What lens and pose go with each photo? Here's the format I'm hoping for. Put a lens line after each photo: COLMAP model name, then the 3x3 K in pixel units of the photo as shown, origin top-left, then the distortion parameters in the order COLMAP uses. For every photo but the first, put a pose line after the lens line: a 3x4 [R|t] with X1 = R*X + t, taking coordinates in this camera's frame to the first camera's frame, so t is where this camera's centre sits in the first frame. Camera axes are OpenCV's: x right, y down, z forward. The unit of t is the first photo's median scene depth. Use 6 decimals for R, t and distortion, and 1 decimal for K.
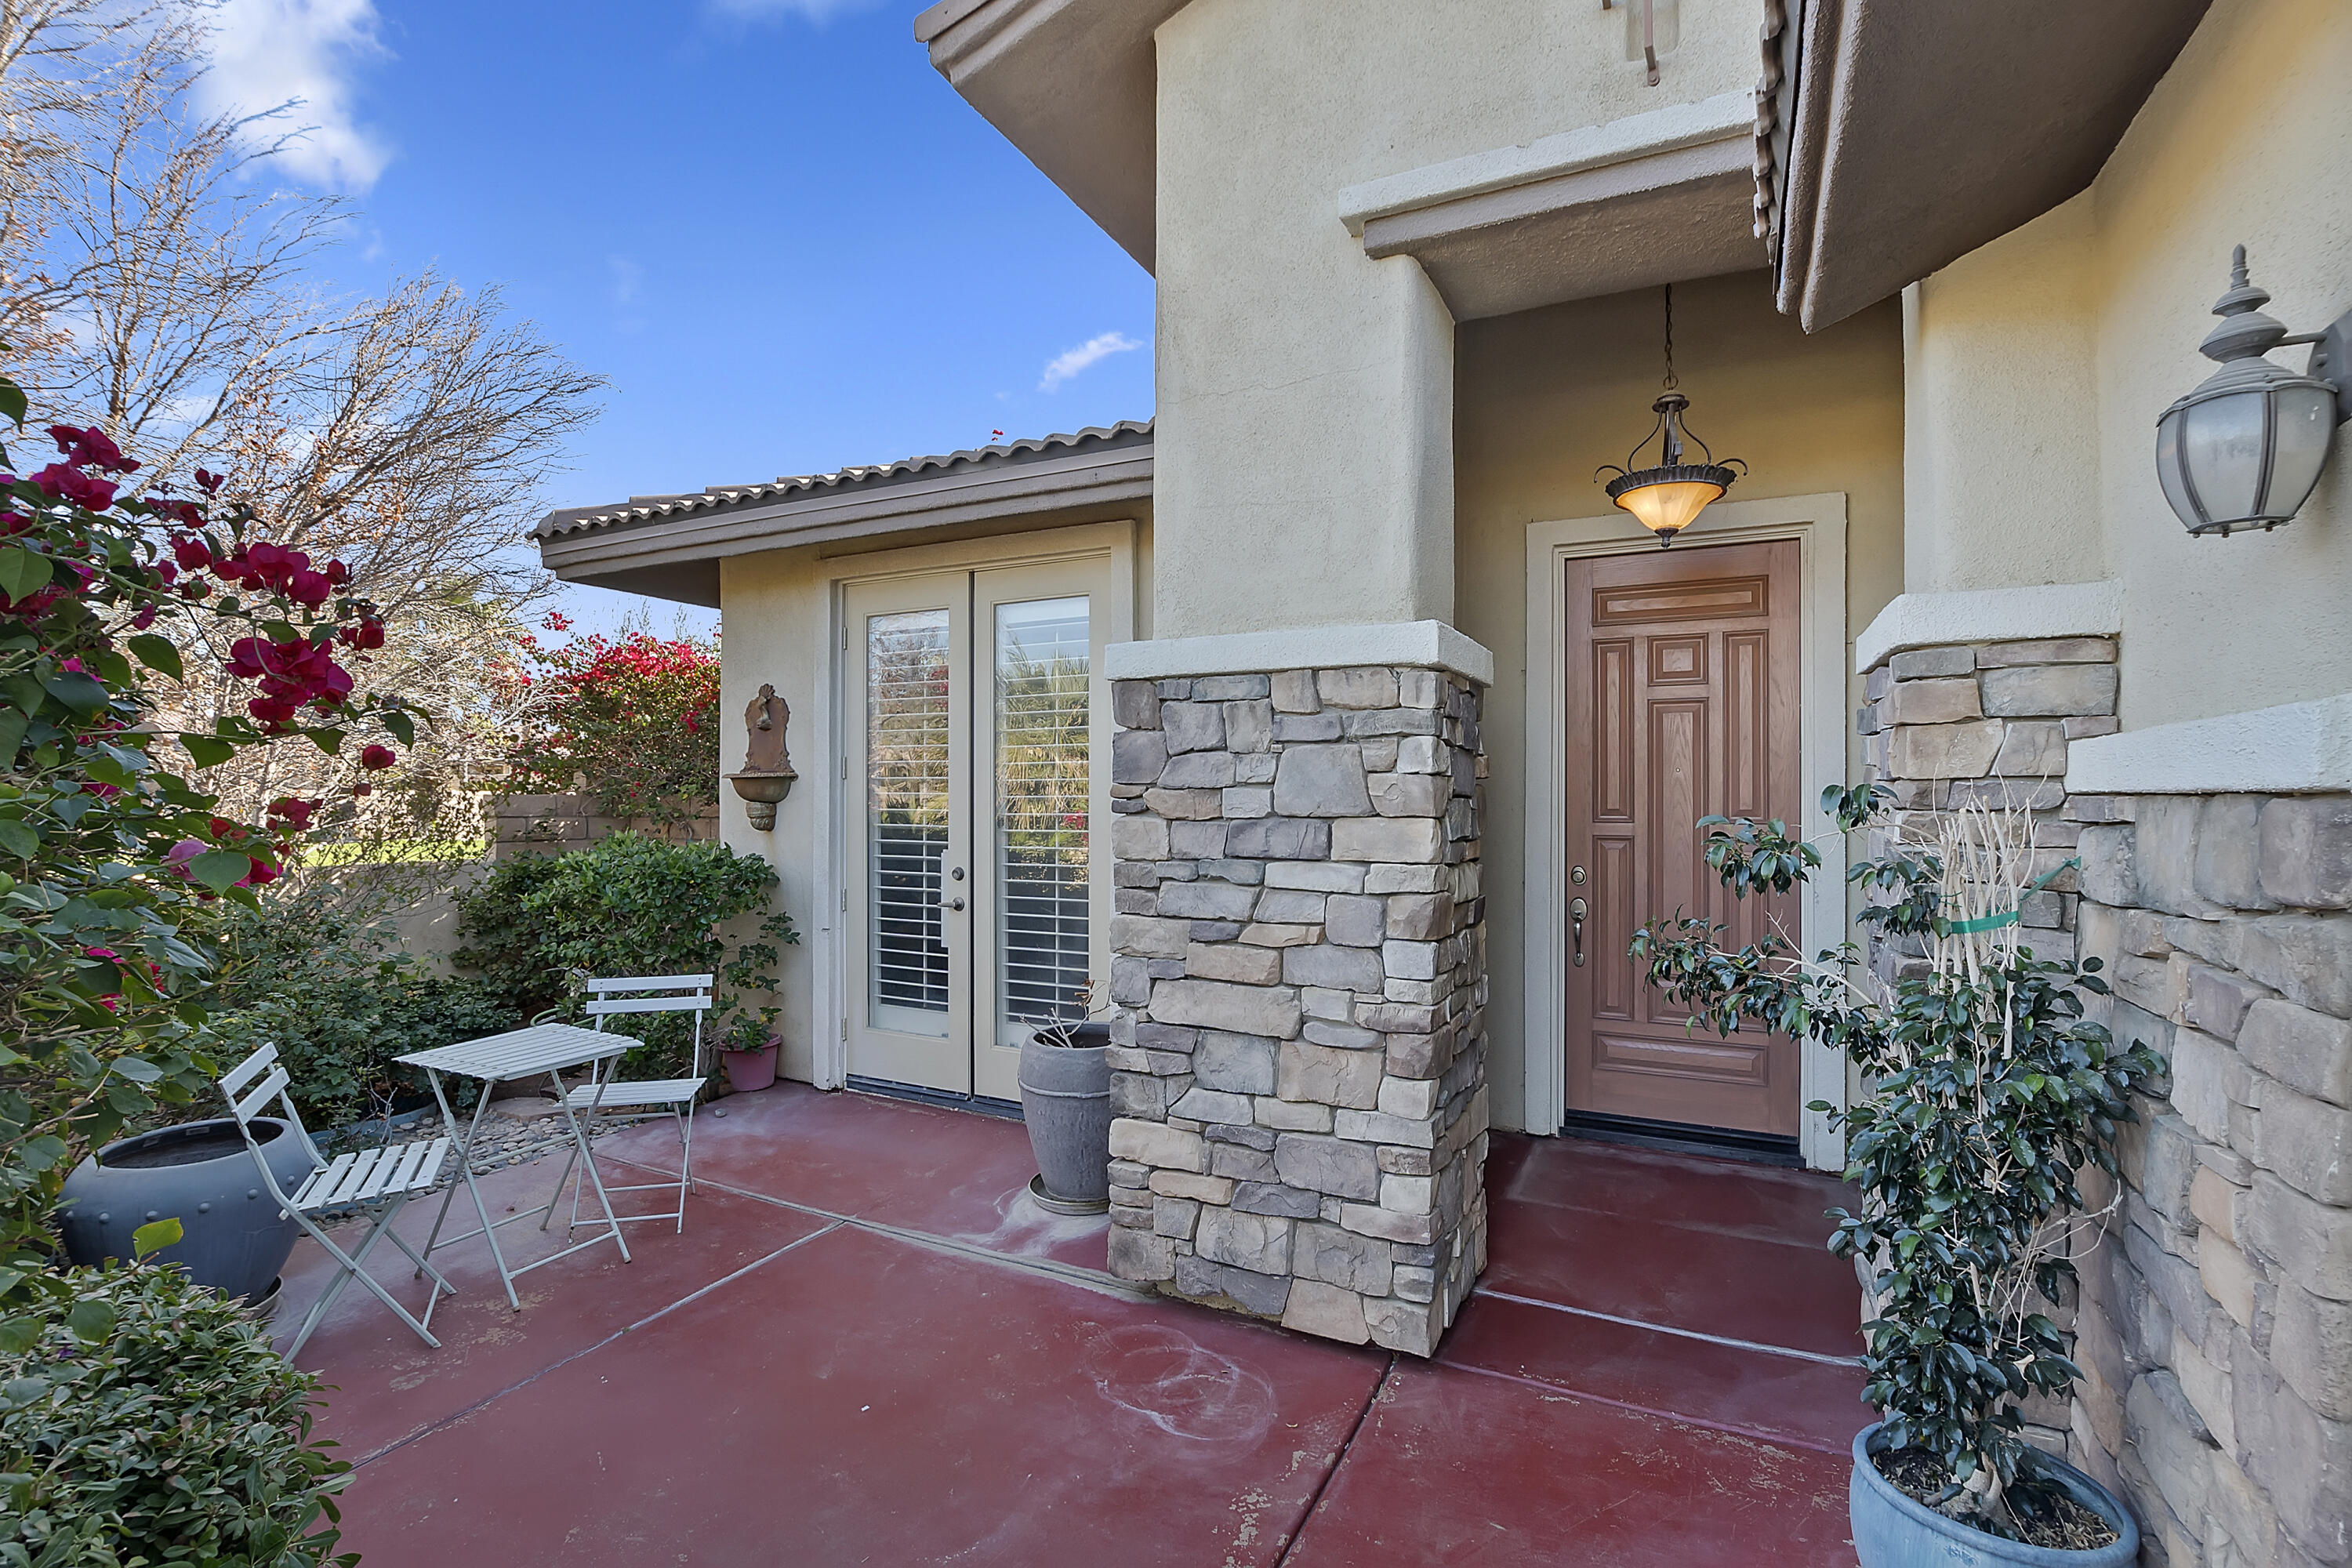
lens RADIAL K [[1064.0, 0, 1212.7], [0, 1064.0, 784.0], [0, 0, 1]] dist [-0.034755, 0.008210]
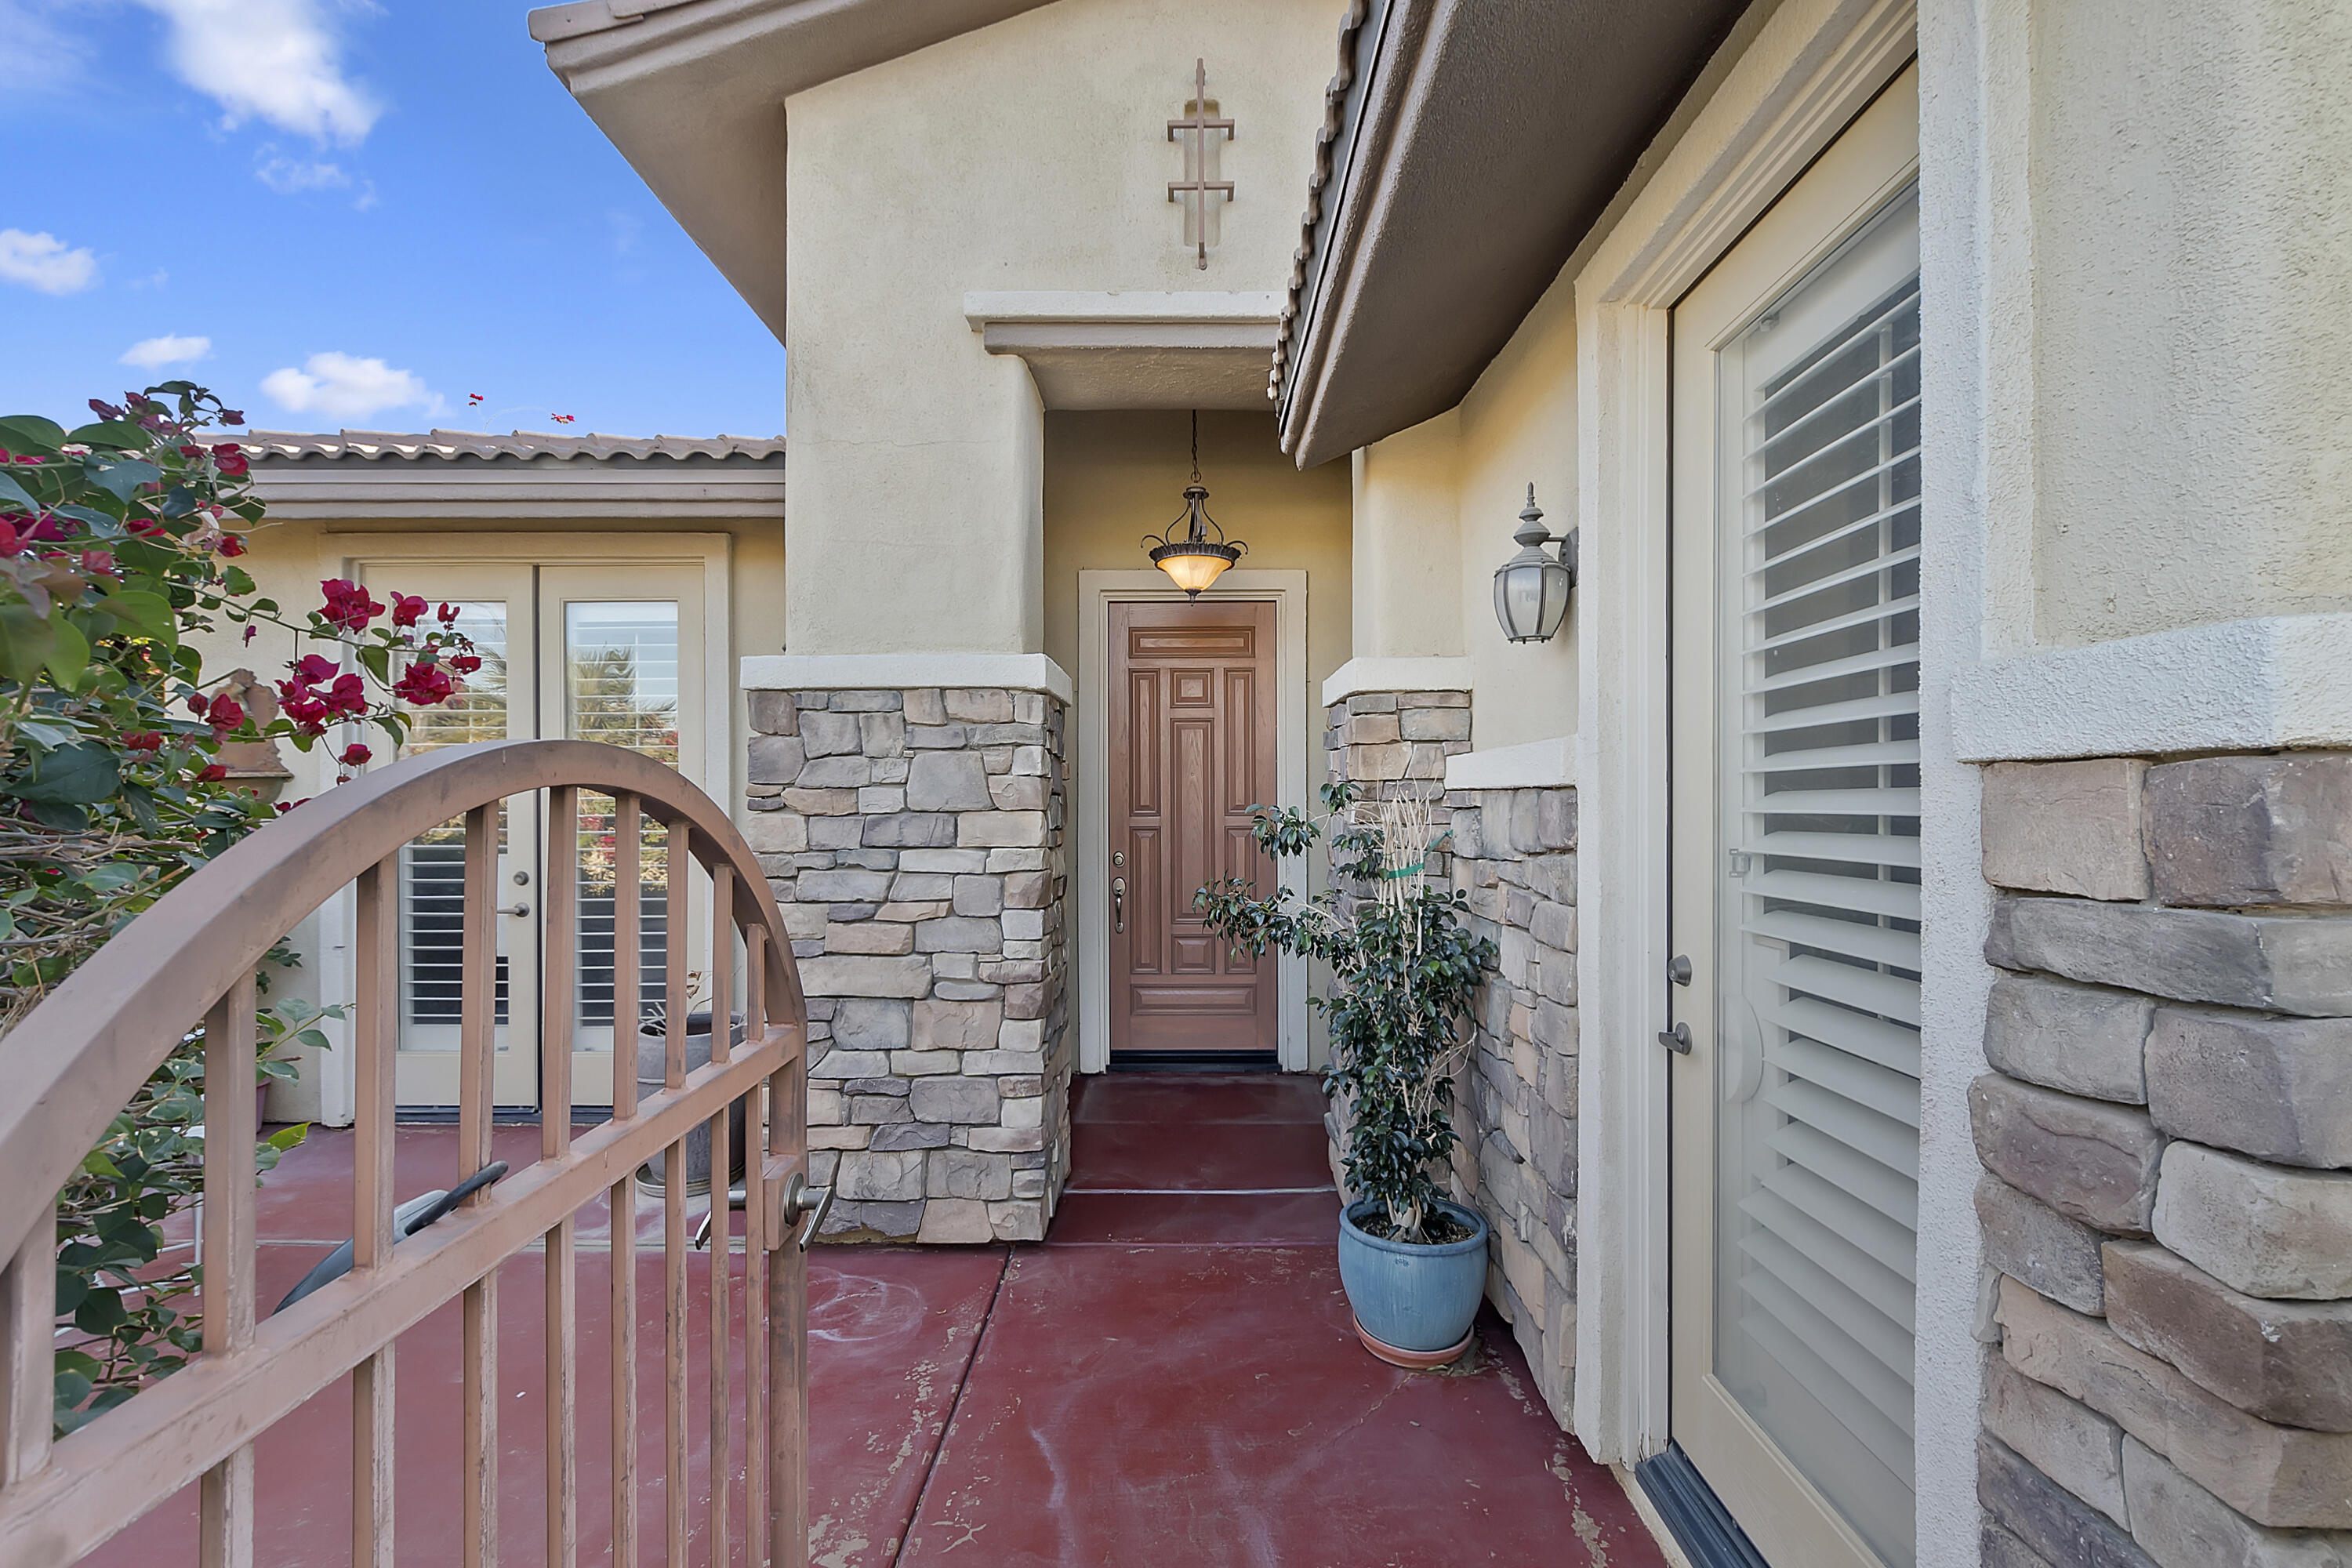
lens RADIAL K [[1064.0, 0, 1212.7], [0, 1064.0, 784.0], [0, 0, 1]] dist [-0.034755, 0.008210]
pose [[0.880695, 0.000788, 0.473683, -0.208789], [0.001120, 0.999992, -0.003746, 0.005007], [-0.473683, 0.003829, 0.880687, -0.205538]]
